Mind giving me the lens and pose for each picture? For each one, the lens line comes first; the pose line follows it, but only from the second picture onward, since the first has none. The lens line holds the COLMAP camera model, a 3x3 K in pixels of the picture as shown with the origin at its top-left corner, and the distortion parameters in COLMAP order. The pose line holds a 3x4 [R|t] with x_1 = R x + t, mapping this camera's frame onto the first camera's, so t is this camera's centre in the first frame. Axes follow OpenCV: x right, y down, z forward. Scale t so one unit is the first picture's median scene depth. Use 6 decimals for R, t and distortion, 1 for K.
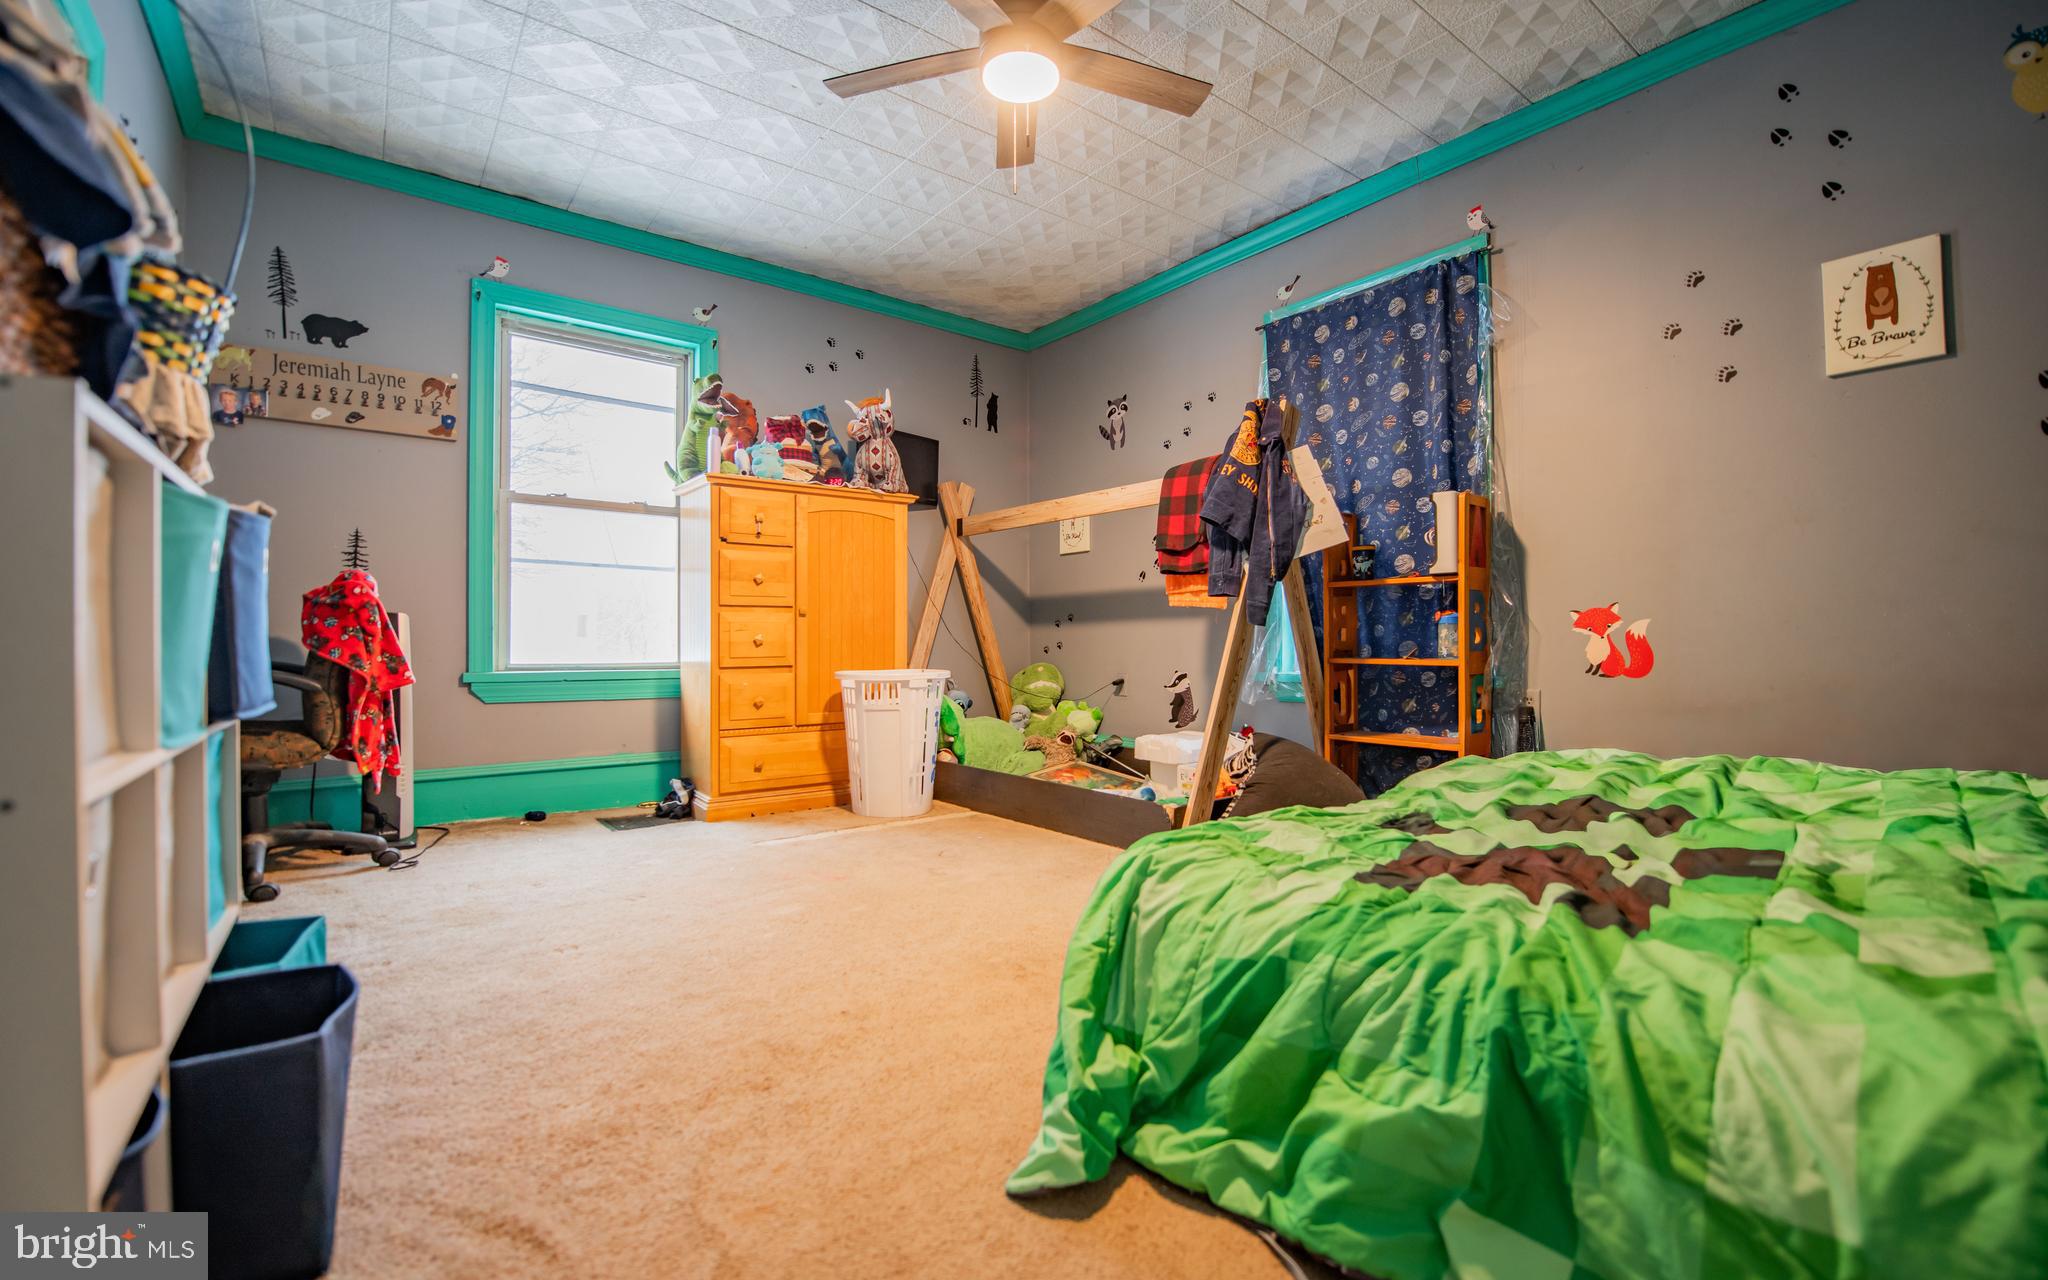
lens RADIAL K [[856.2, 0, 1022.7], [0, 856.2, 641.4], [0, 0, 1]] dist [0.000740, 0.000116]
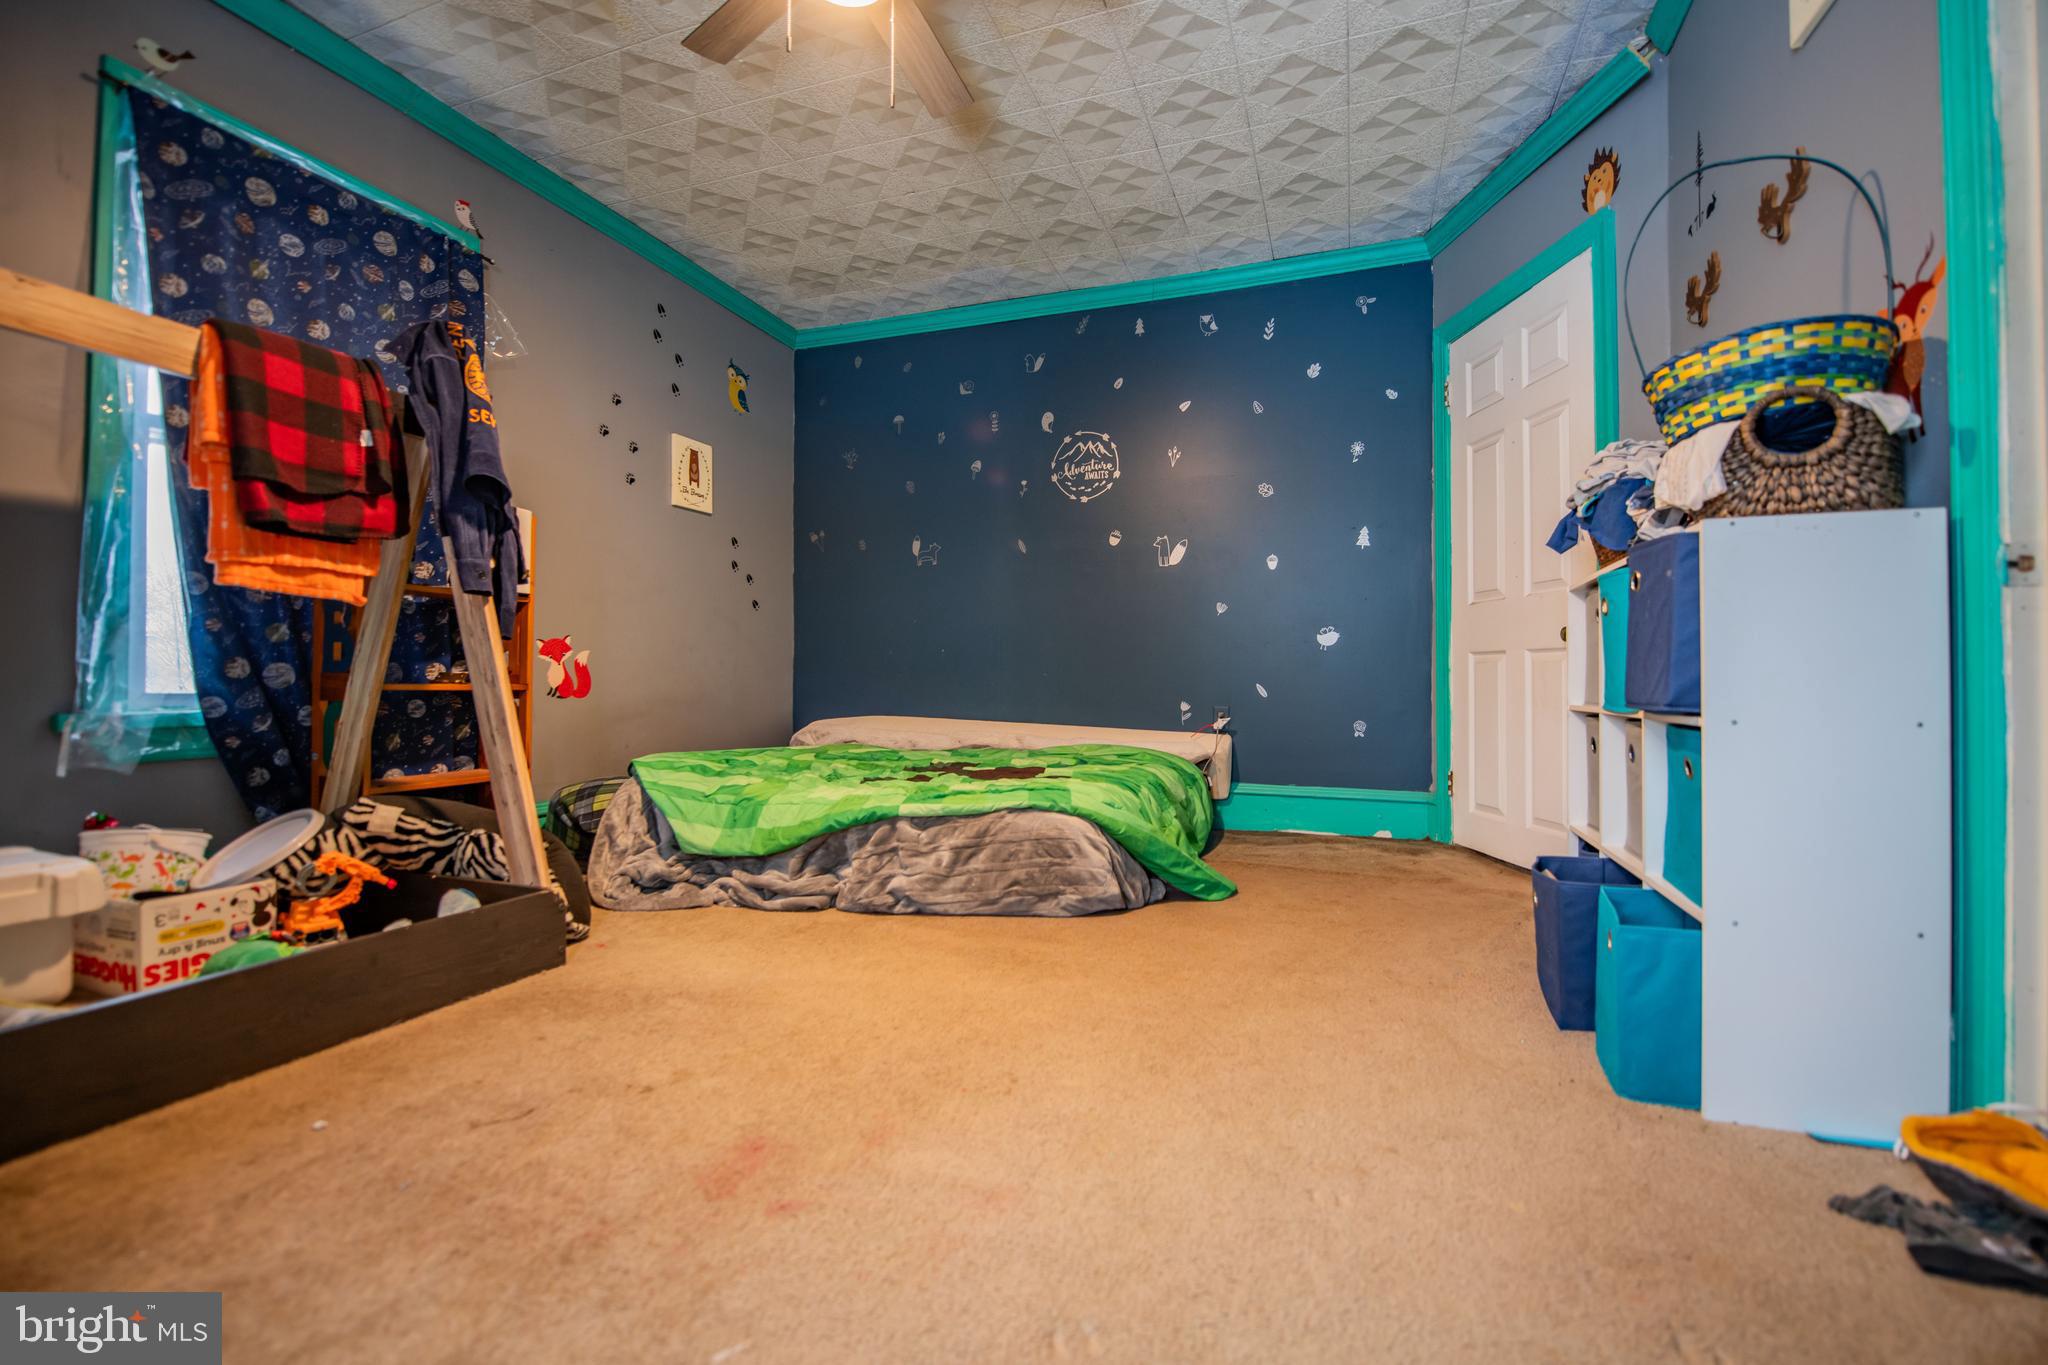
lens RADIAL K [[864.5, 0, 1027.0], [0, 864.5, 676.2], [0, 0, 1]] dist [-0.002629, -0.000307]
pose [[-0.504520, 0.011271, 0.863327, -0.651144], [-0.002679, 0.999890, -0.014619, 0.026867], [-0.863396, -0.009688, -0.504434, 1.038583]]
